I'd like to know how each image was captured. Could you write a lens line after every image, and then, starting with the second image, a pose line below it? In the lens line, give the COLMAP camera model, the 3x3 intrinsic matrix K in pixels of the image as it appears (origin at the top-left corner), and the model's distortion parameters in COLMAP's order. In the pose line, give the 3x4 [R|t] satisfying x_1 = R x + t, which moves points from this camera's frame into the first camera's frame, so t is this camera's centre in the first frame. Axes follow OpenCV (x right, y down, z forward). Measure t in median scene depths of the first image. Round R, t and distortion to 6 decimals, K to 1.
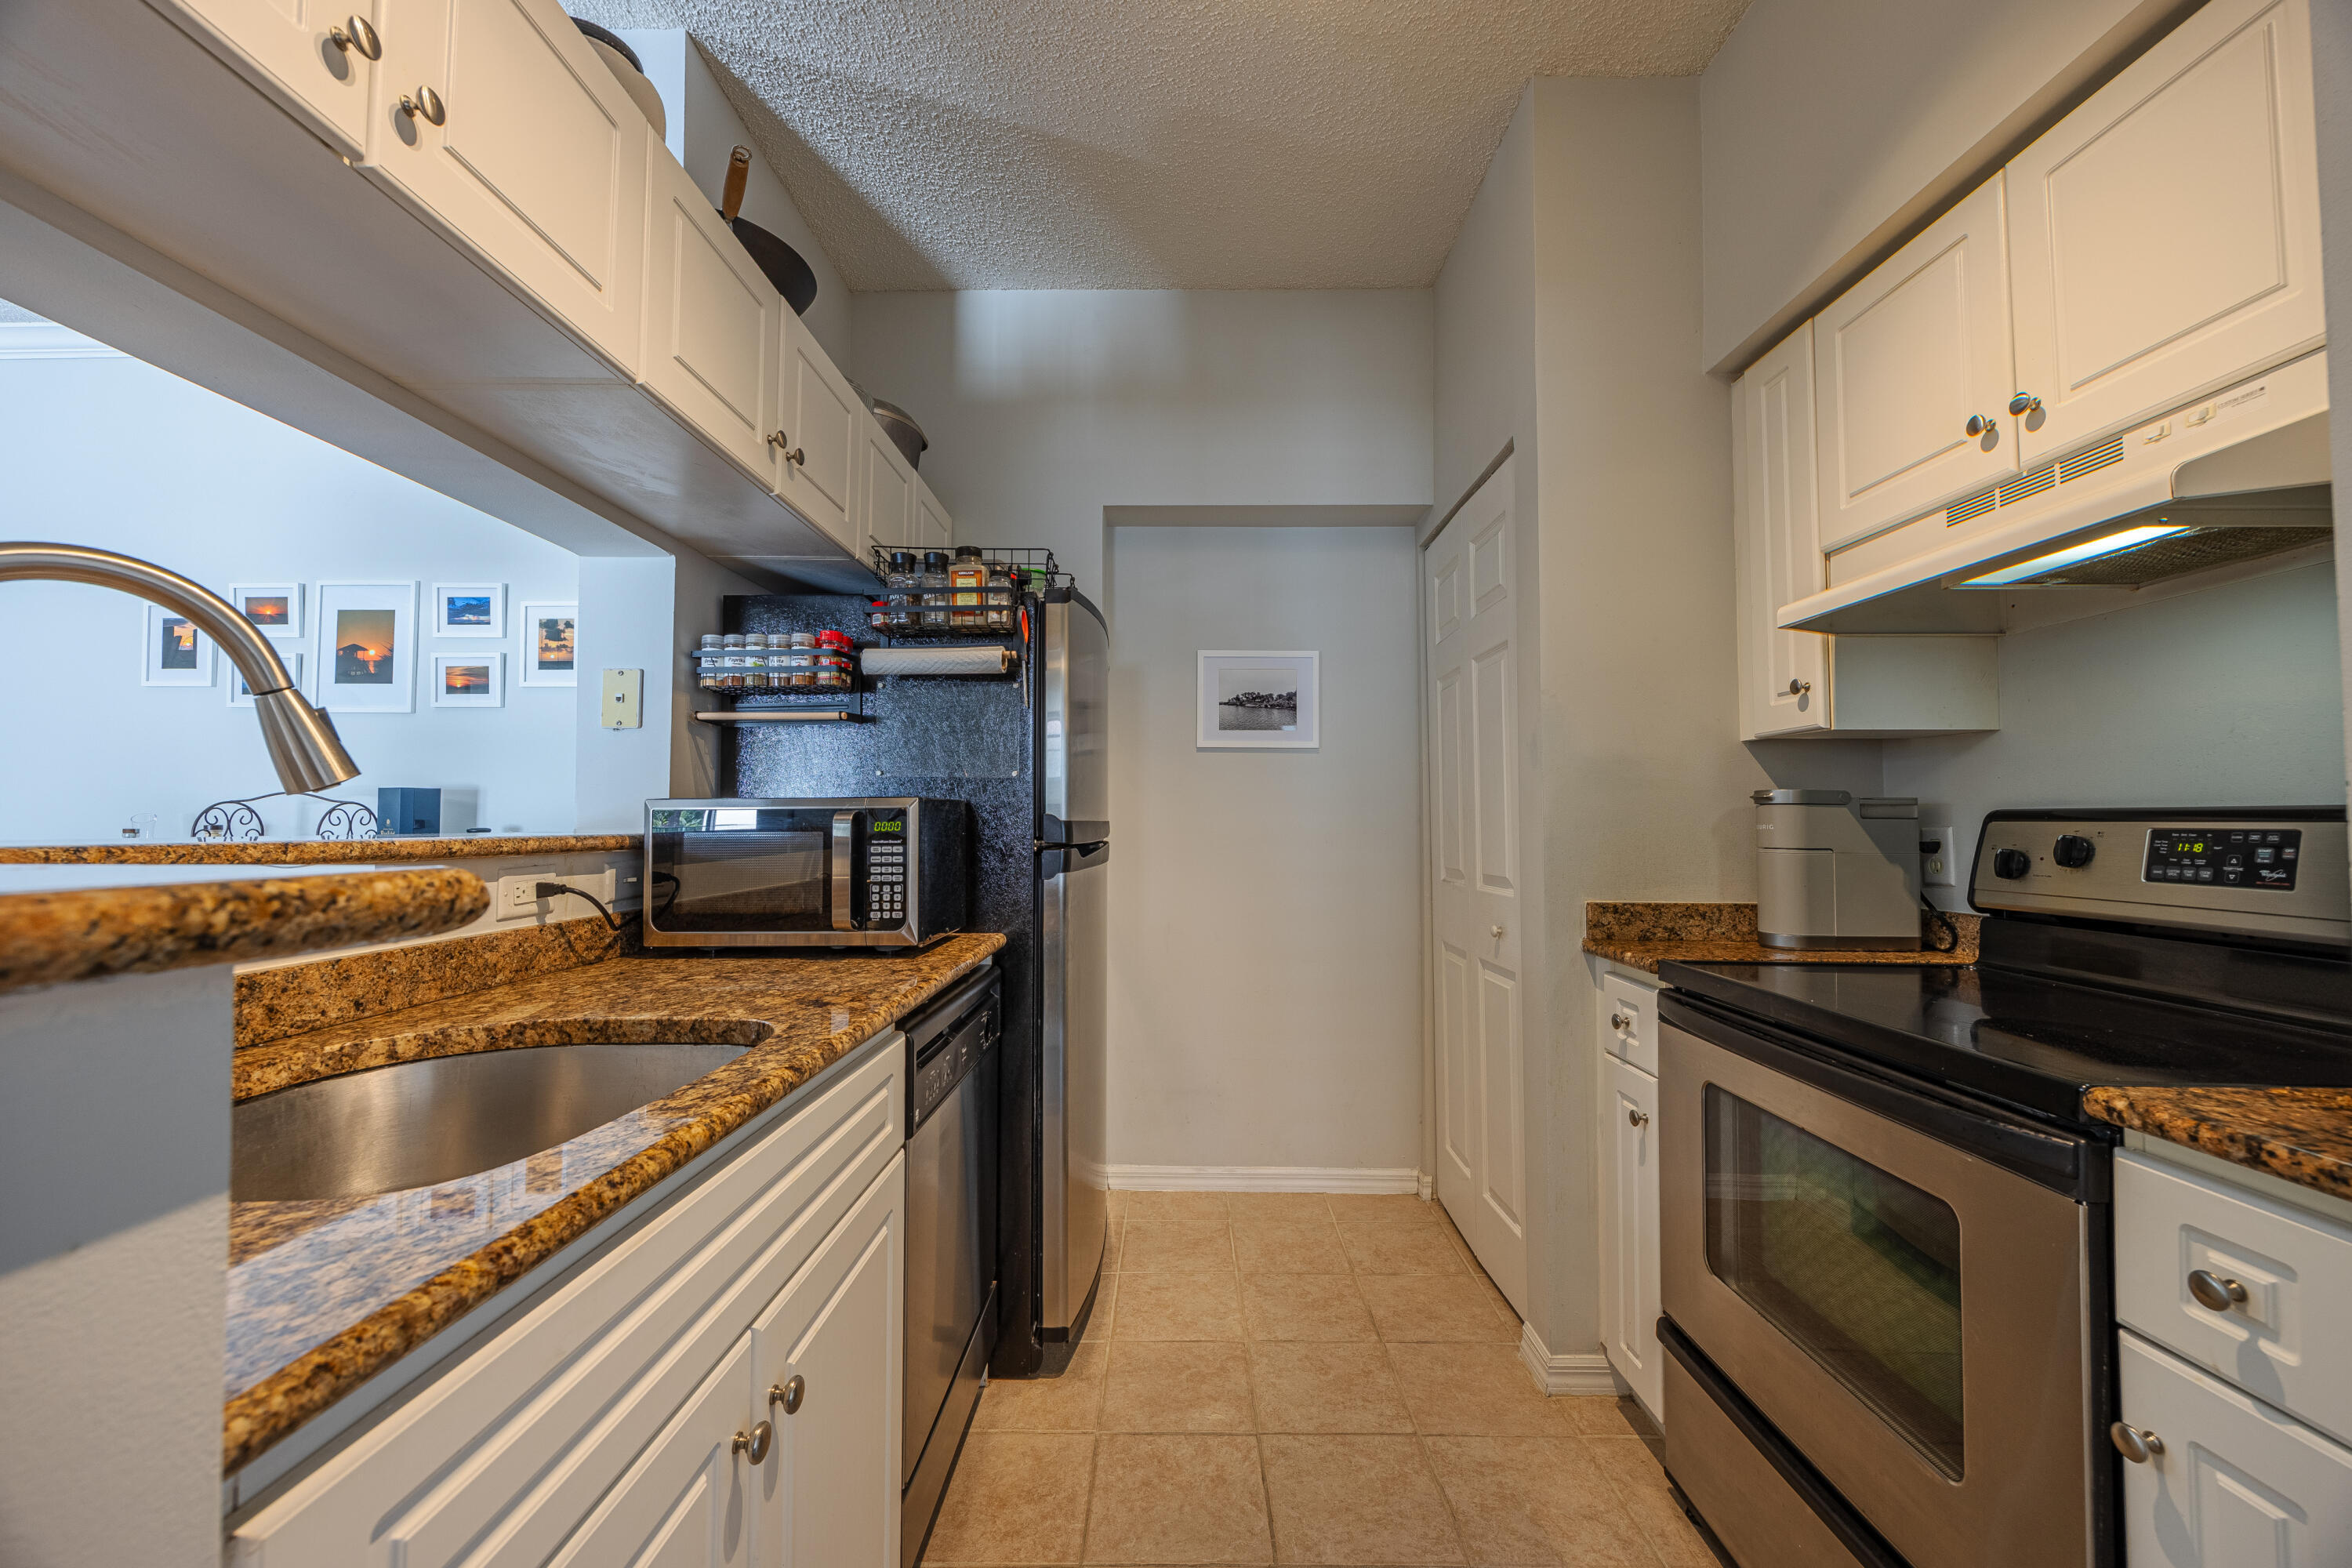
lens RADIAL K [[904.2, 0, 1177.1], [0, 904.2, 784.3], [0, 0, 1]] dist [-0.000447, 0.000091]
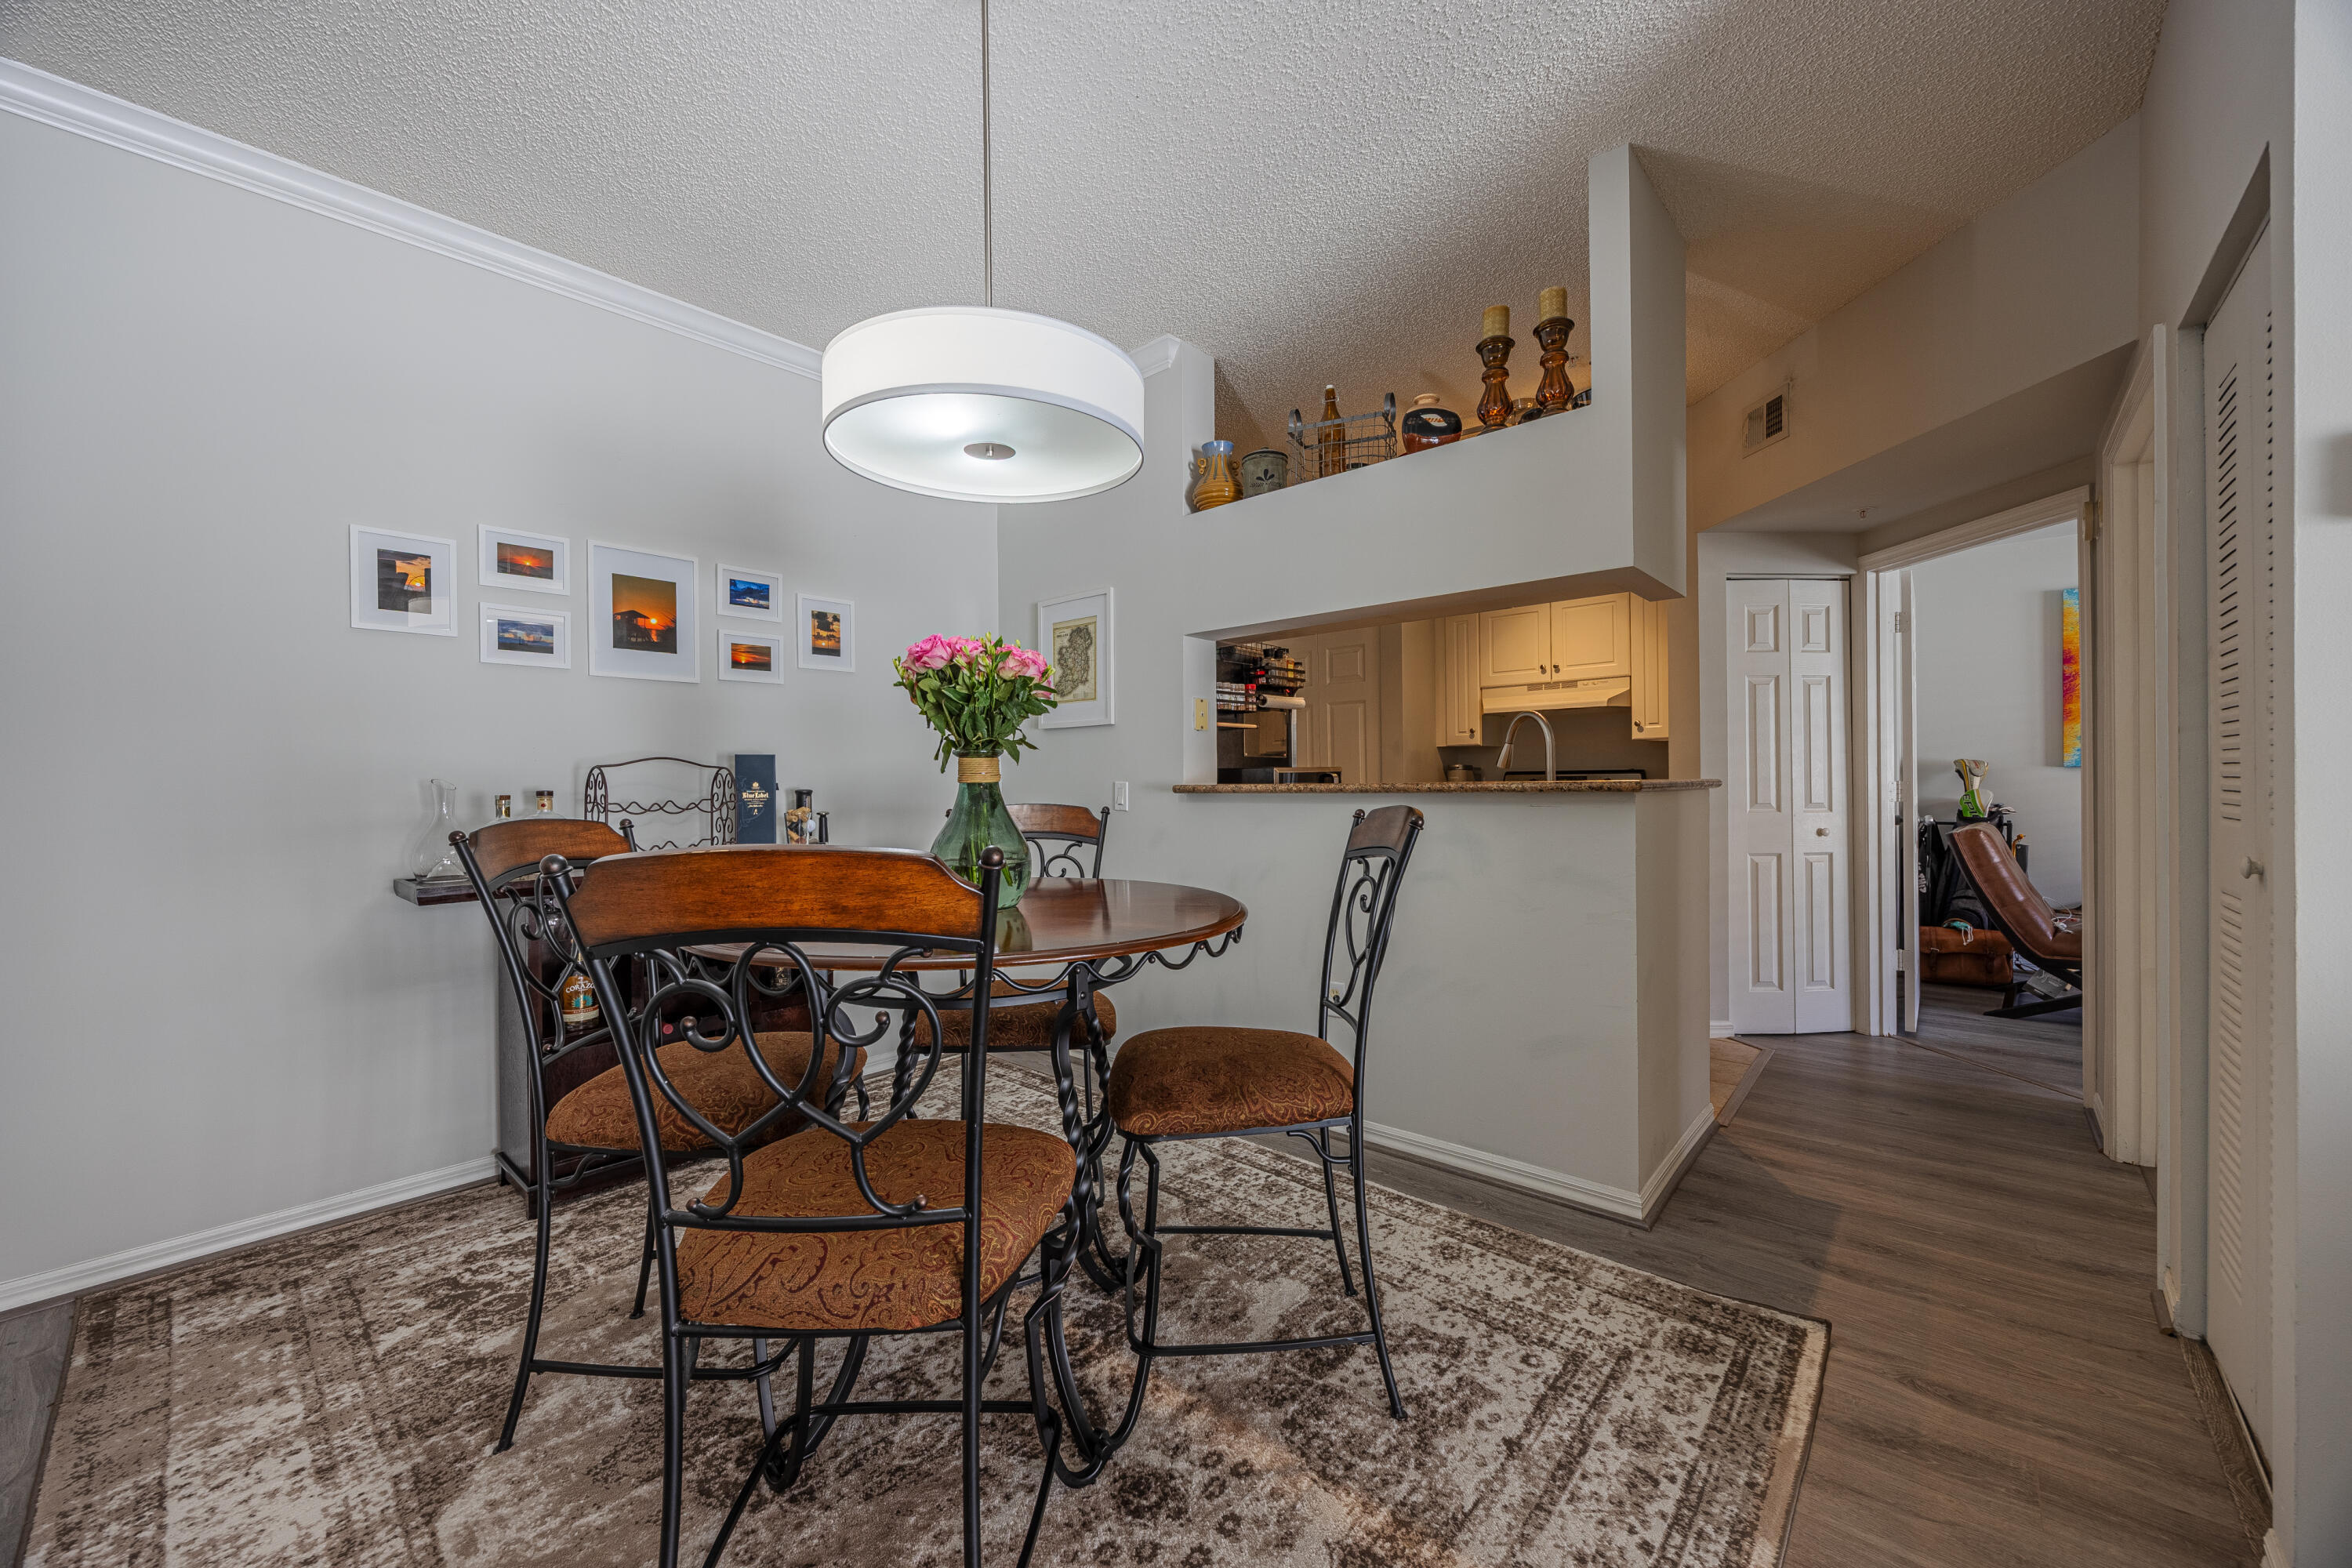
lens RADIAL K [[906.5, 0, 1173.5], [0, 906.5, 783.4], [0, 0, 1]] dist [-0.000061, 0.000132]
pose [[0.650714, -0.012338, 0.759223, -2.009244], [-0.019811, 0.999252, 0.033218, -0.012244], [-0.759065, -0.036657, 0.649982, -0.190443]]
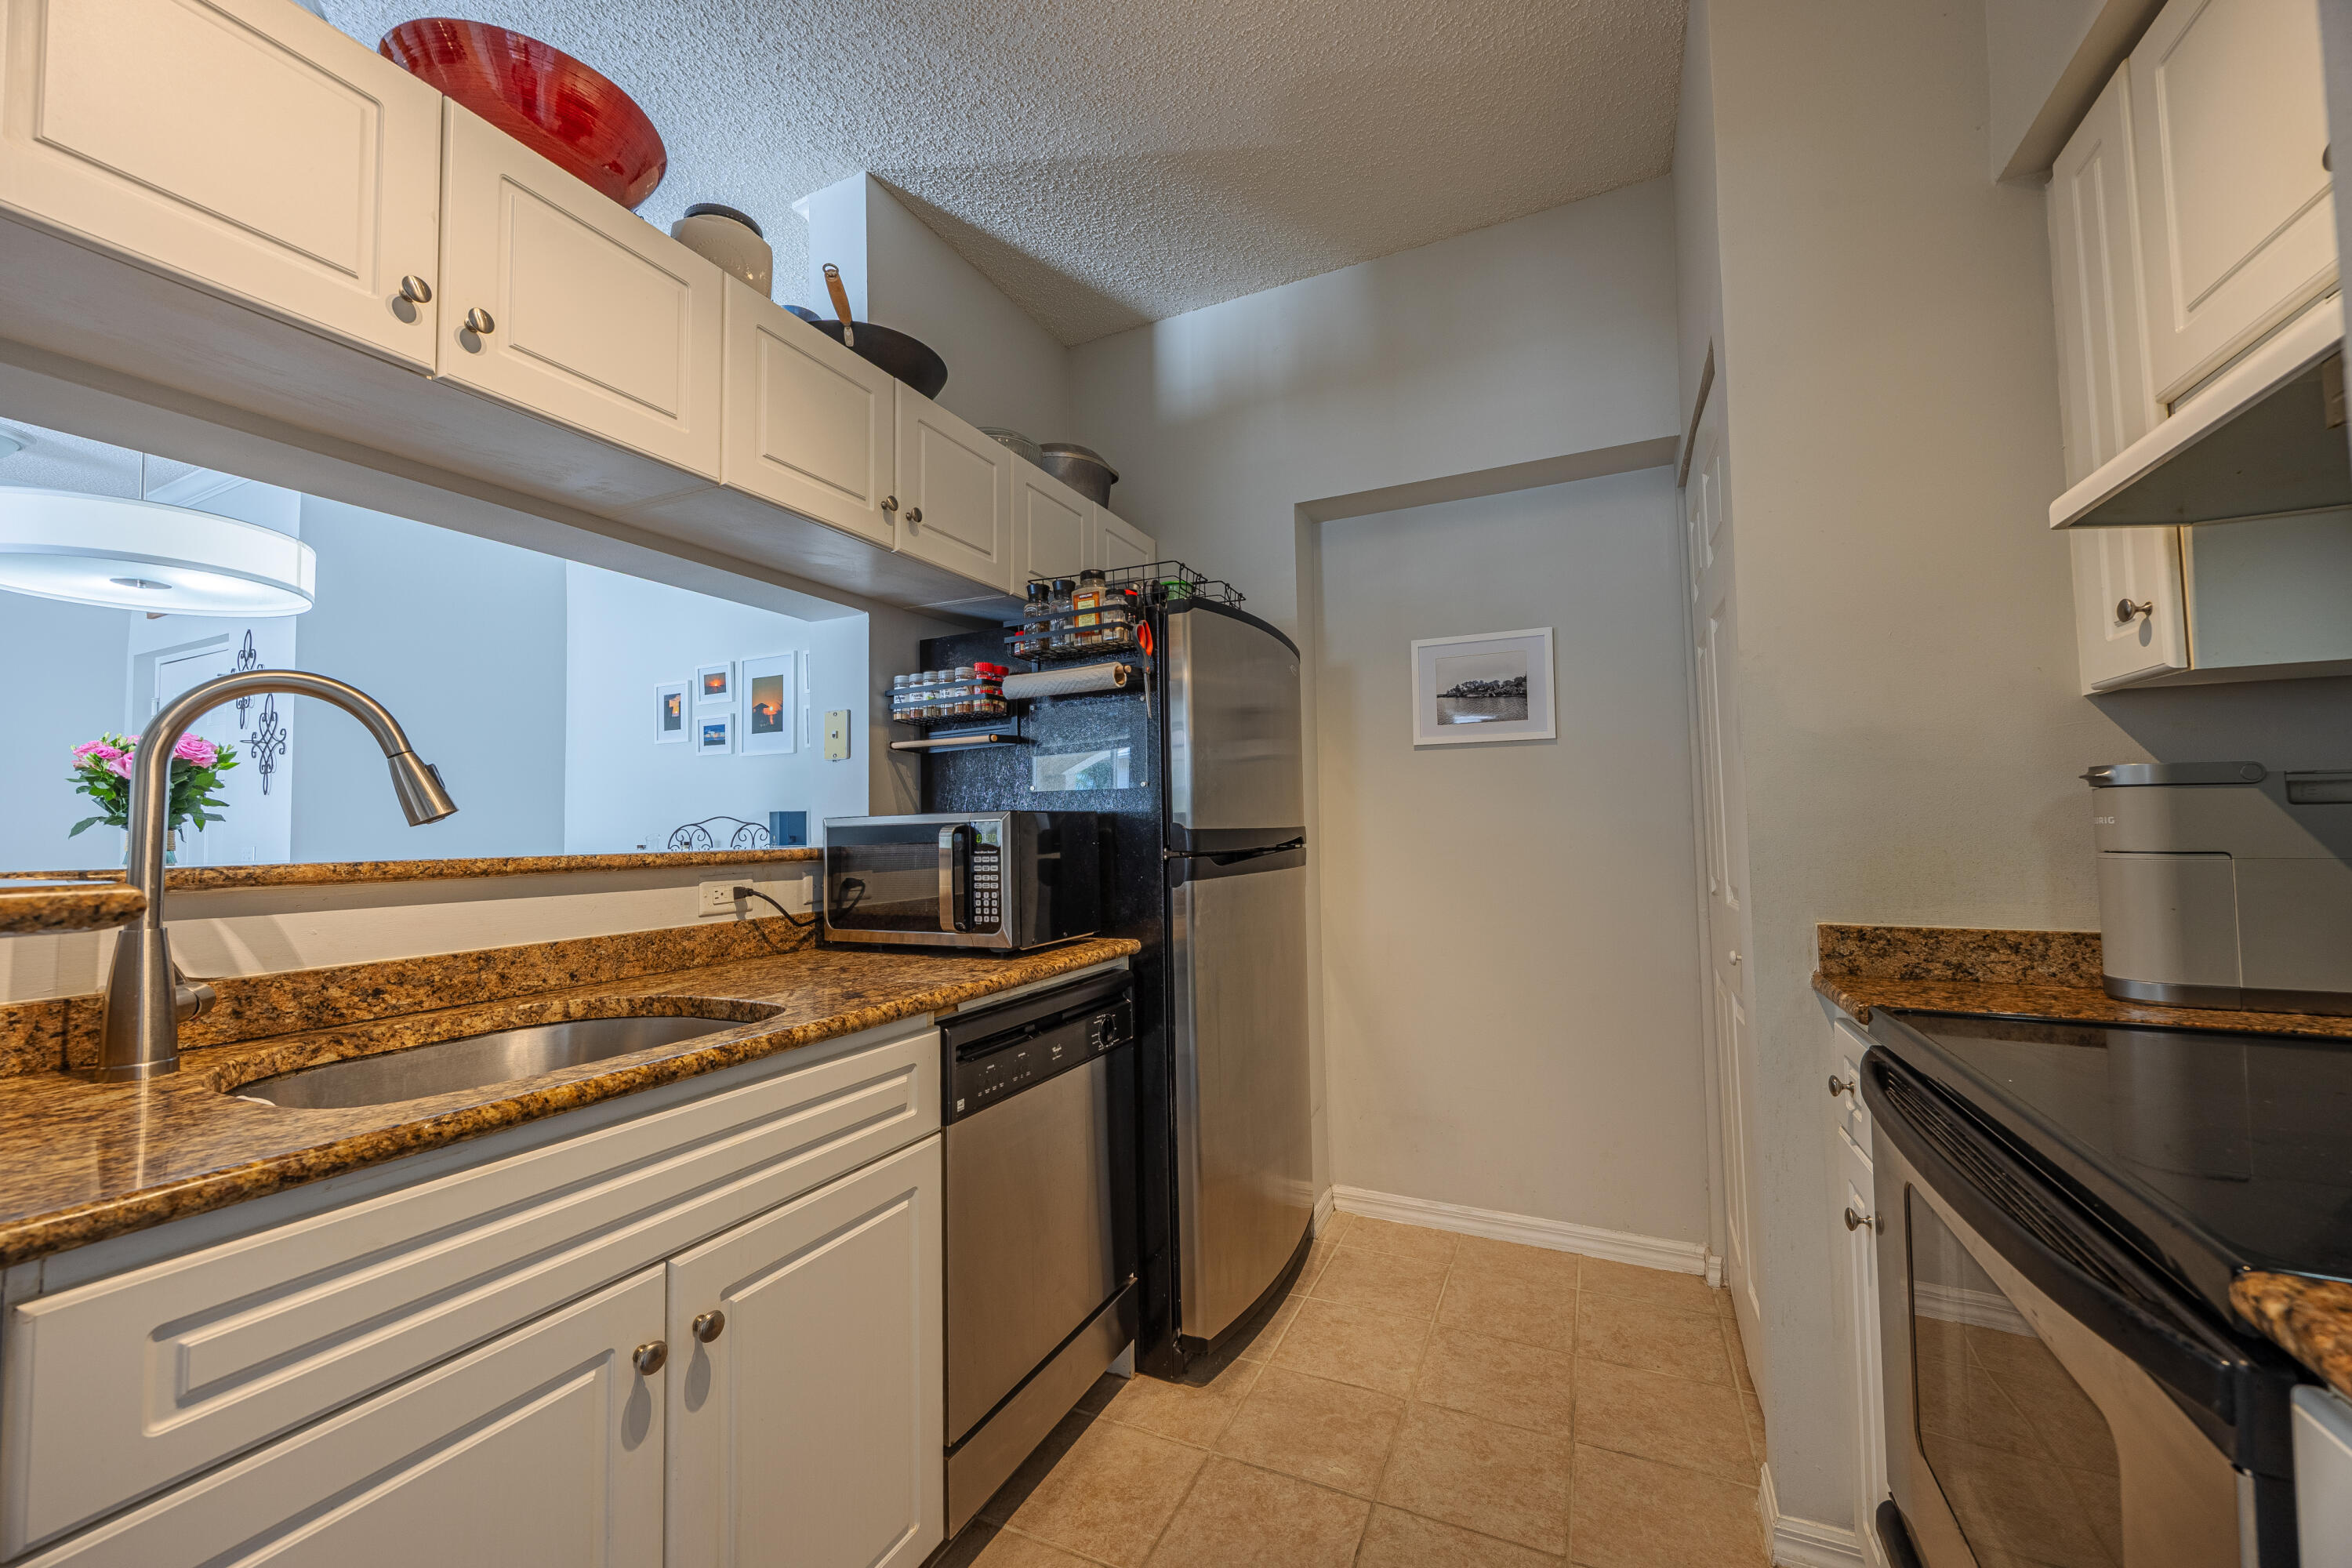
lens RADIAL K [[906.5, 0, 1173.5], [0, 906.5, 783.4], [0, 0, 1]] dist [-0.000061, 0.000132]
pose [[0.905368, -0.038782, -0.422853, 0.295524], [0.036393, 0.999243, -0.013725, 0.002979], [0.423065, -0.002963, 0.906094, 0.085465]]
